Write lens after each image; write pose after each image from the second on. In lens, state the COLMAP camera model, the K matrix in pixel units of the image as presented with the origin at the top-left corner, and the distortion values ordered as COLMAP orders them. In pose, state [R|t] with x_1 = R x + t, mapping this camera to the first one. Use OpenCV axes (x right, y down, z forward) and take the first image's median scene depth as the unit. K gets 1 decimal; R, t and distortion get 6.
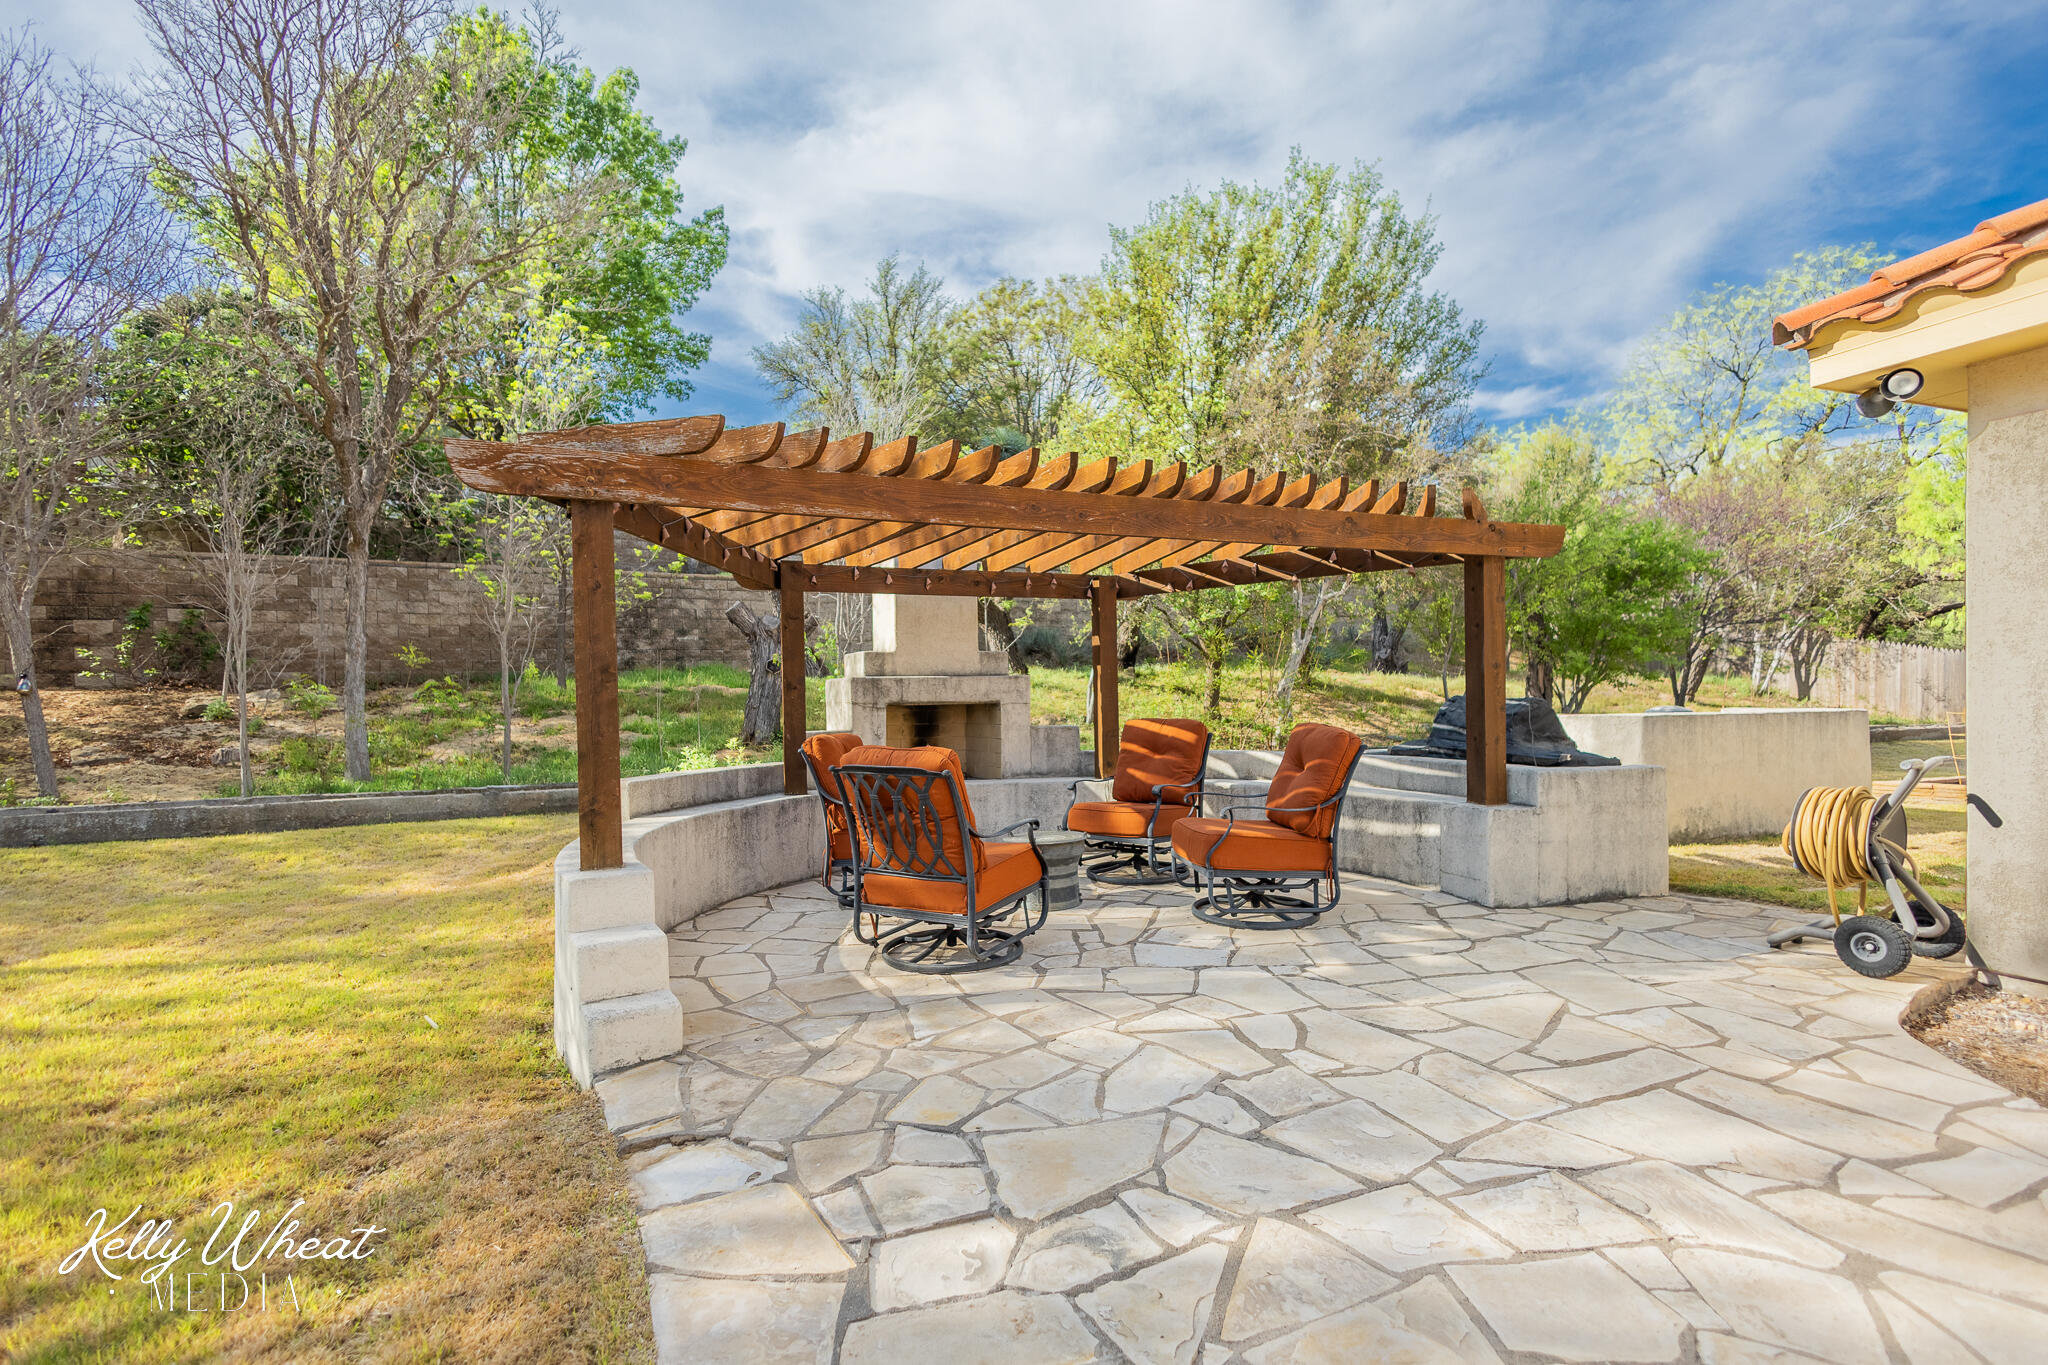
lens RADIAL K [[959.3, 0, 1017.2], [0, 959.3, 705.8], [0, 0, 1]] dist [0.012018, -0.000561]
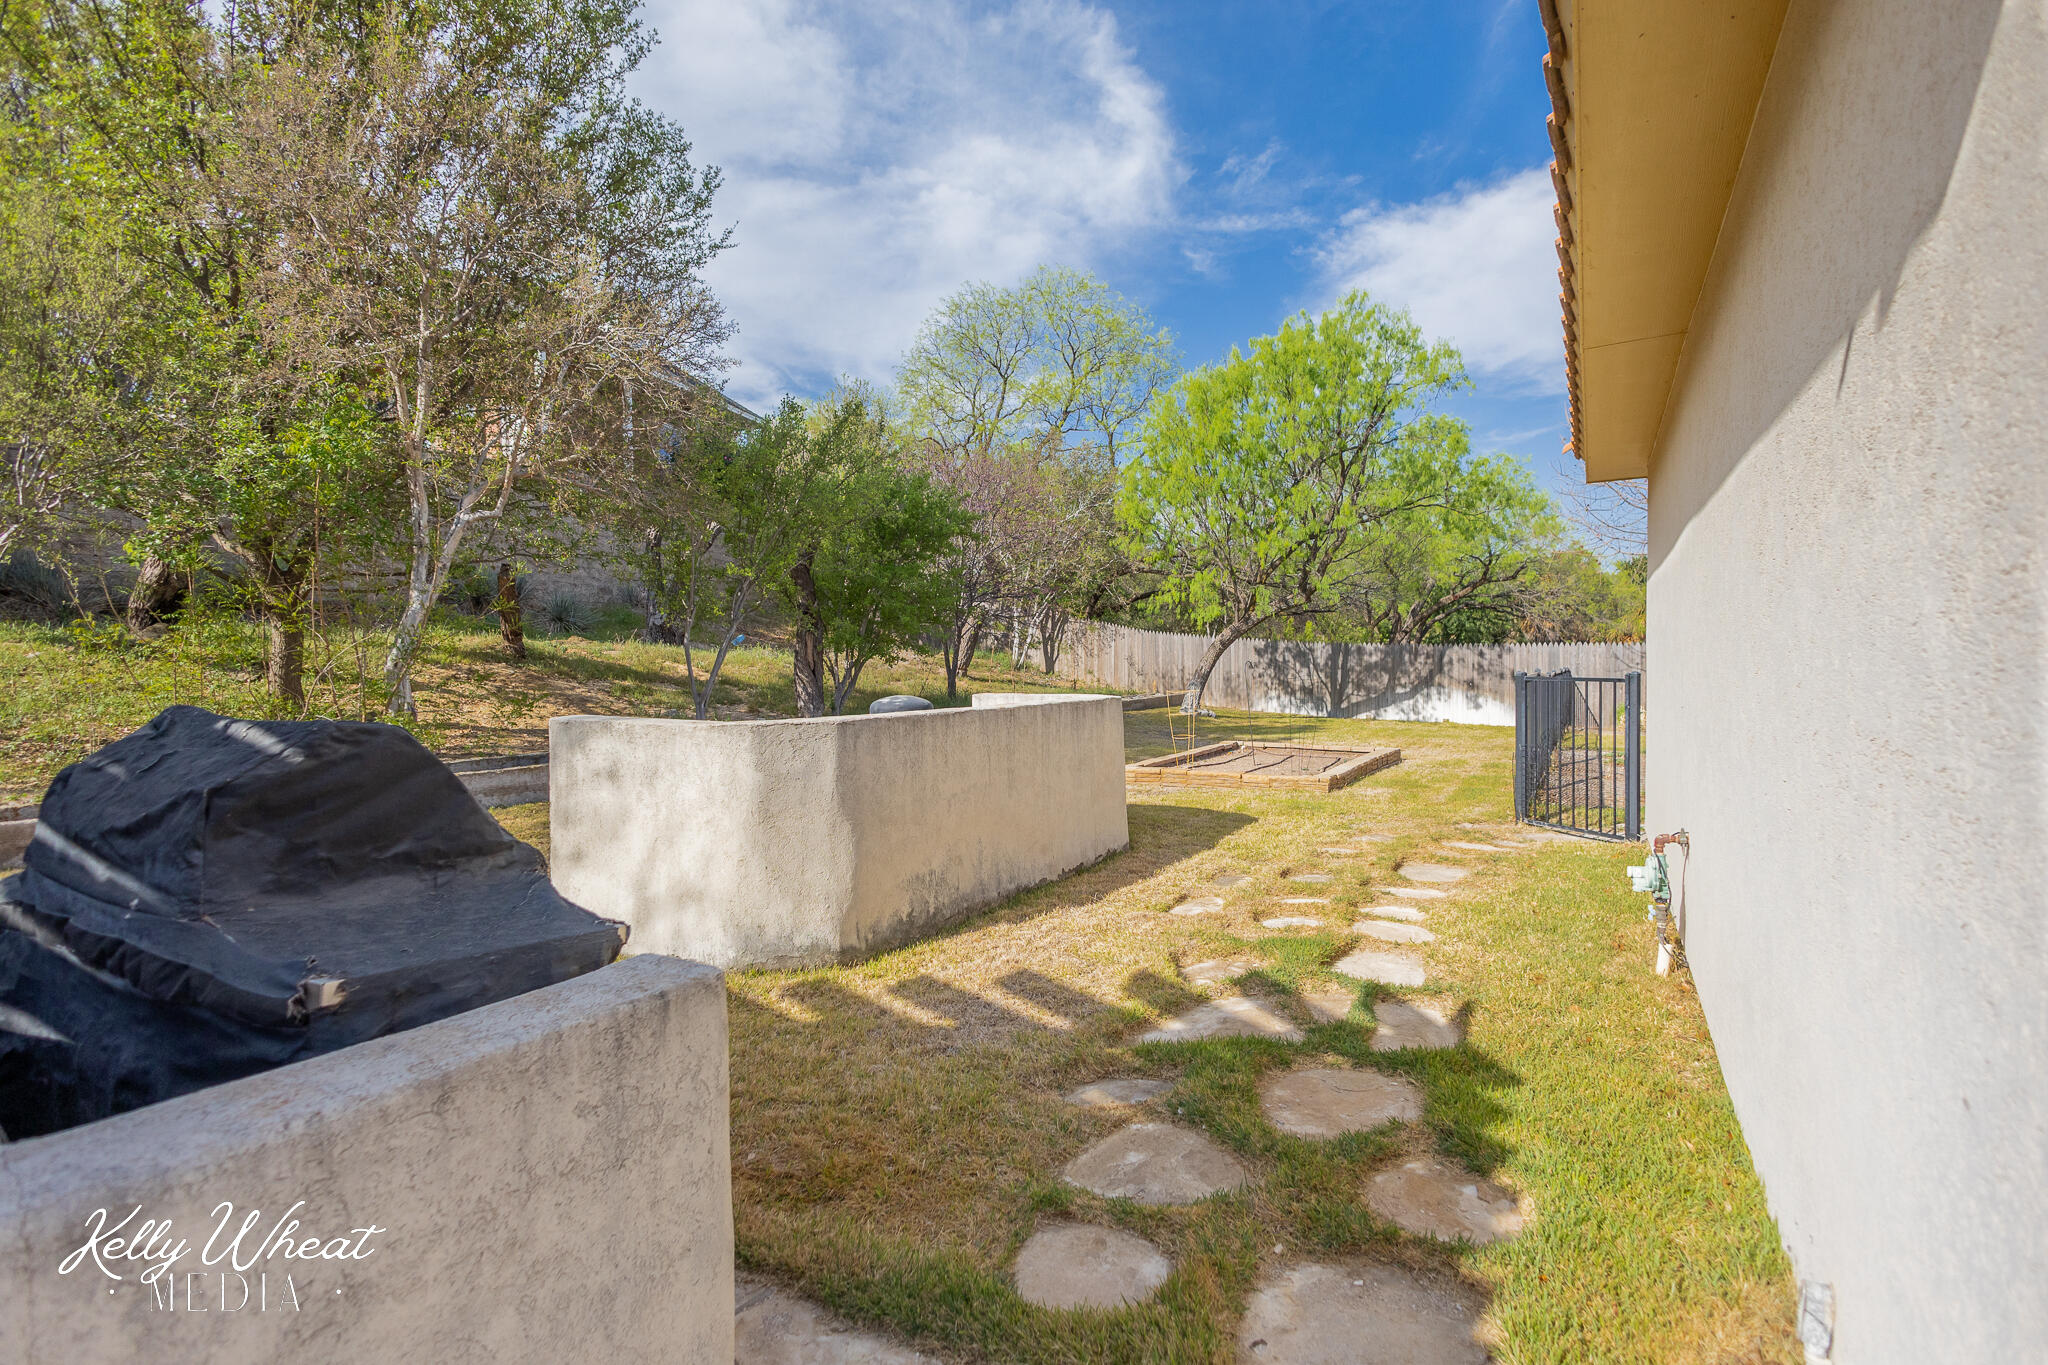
lens RADIAL K [[940.0, 0, 1026.5], [0, 940.0, 680.7], [0, 0, 1]] dist [0.010551, -0.000075]
pose [[0.787757, -0.007982, 0.615934, 0.276672], [0.005330, 0.999967, 0.006141, -0.010218], [-0.615963, -0.001555, 0.787774, 0.357555]]
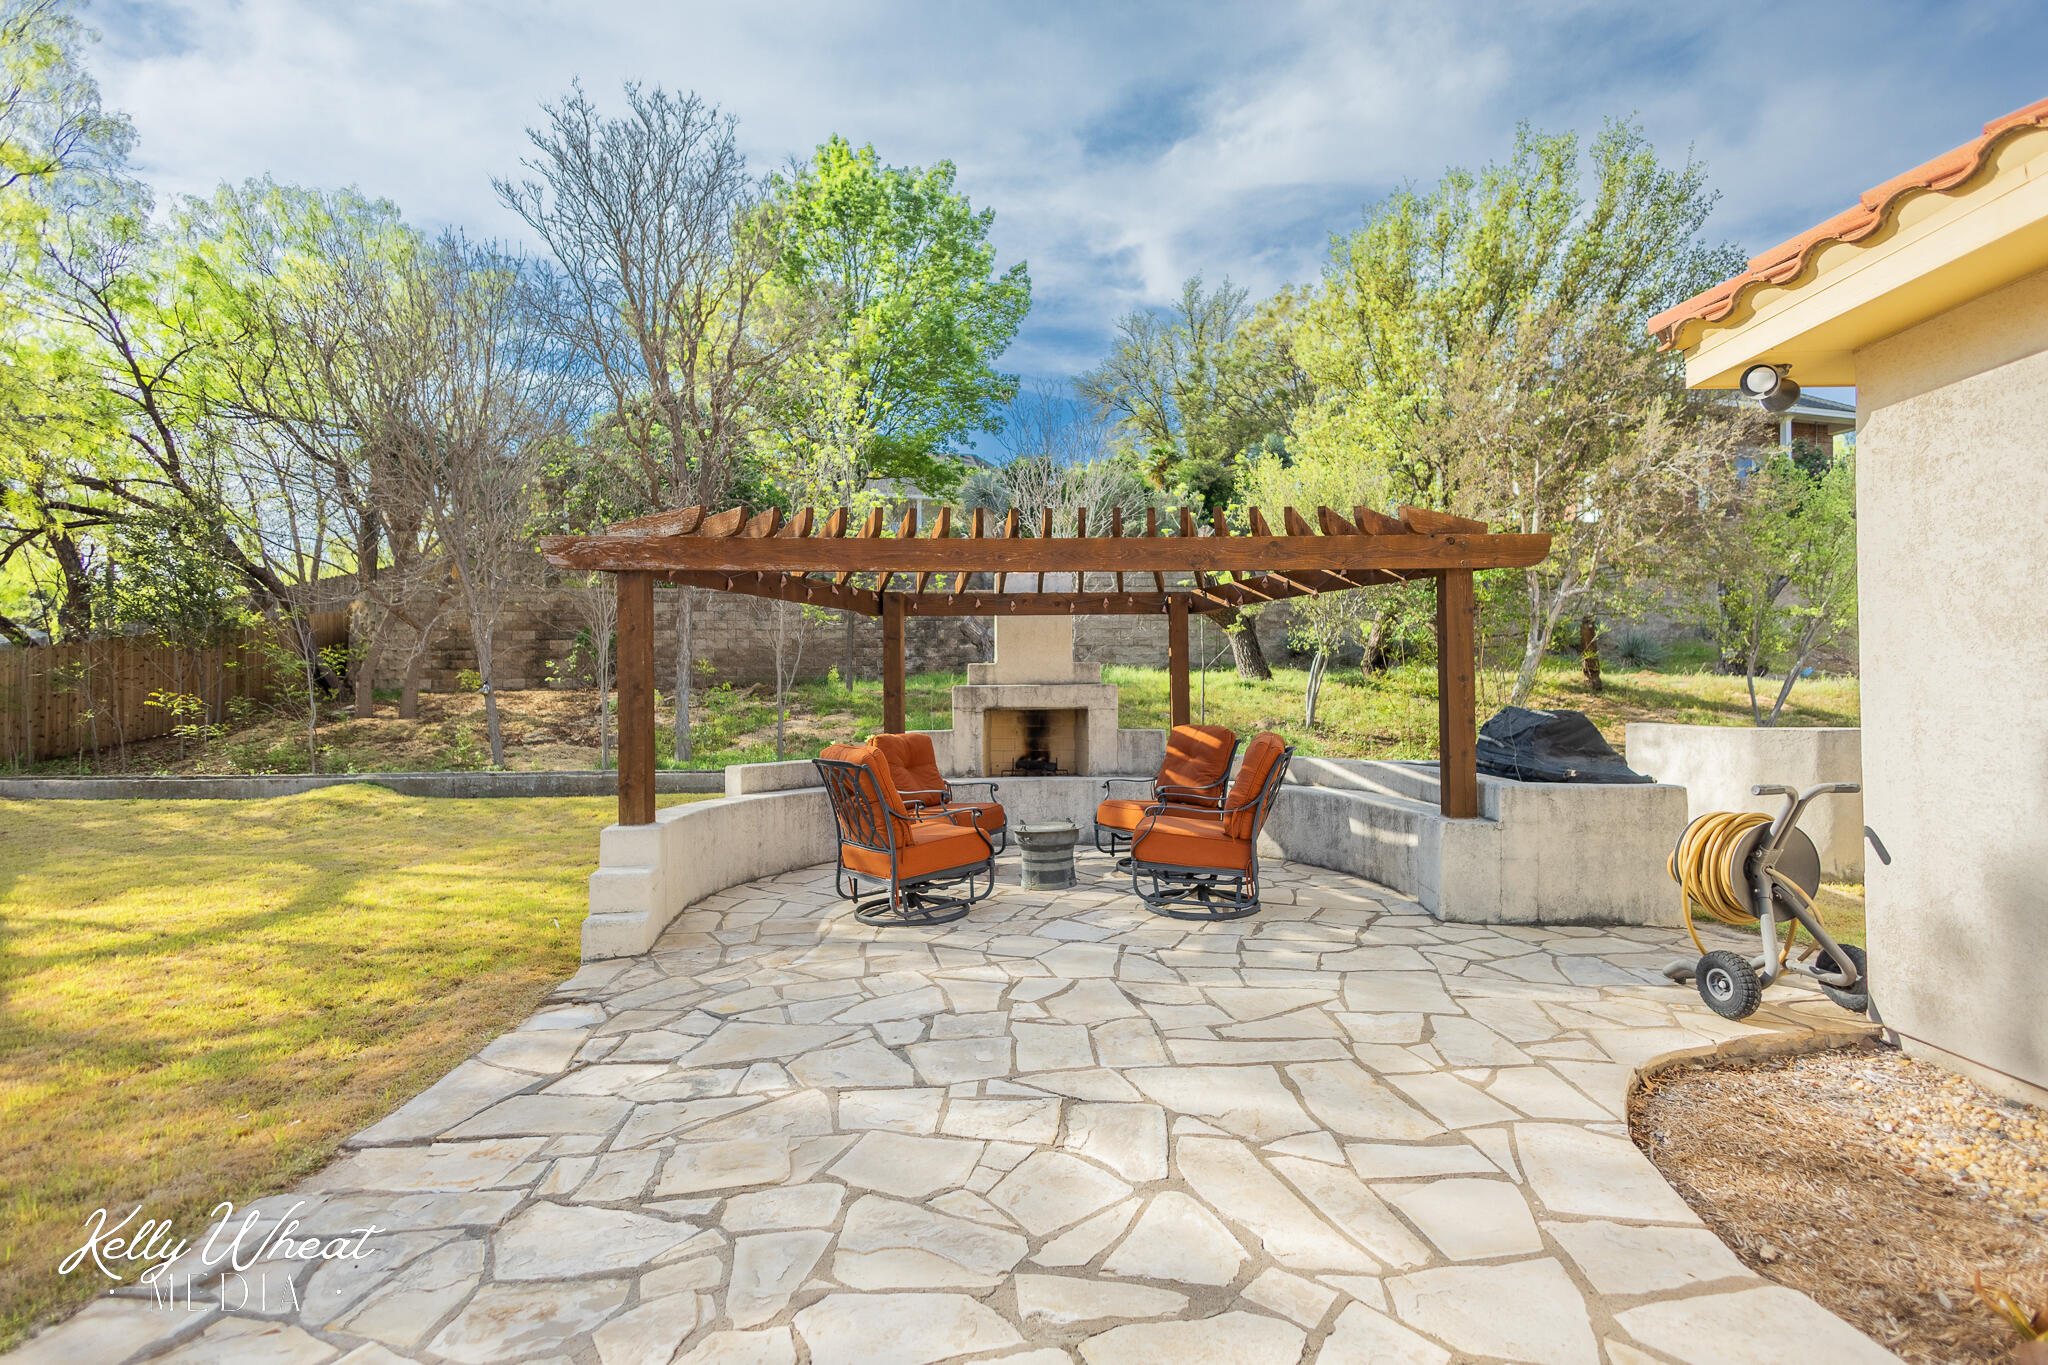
lens RADIAL K [[940.0, 0, 1026.5], [0, 940.0, 680.7], [0, 0, 1]] dist [0.010551, -0.000075]
pose [[0.933801, -0.000015, -0.357792, 0.195620], [-0.008858, 0.999693, -0.023159, -0.005918], [0.357683, 0.024796, 0.933514, -0.034065]]
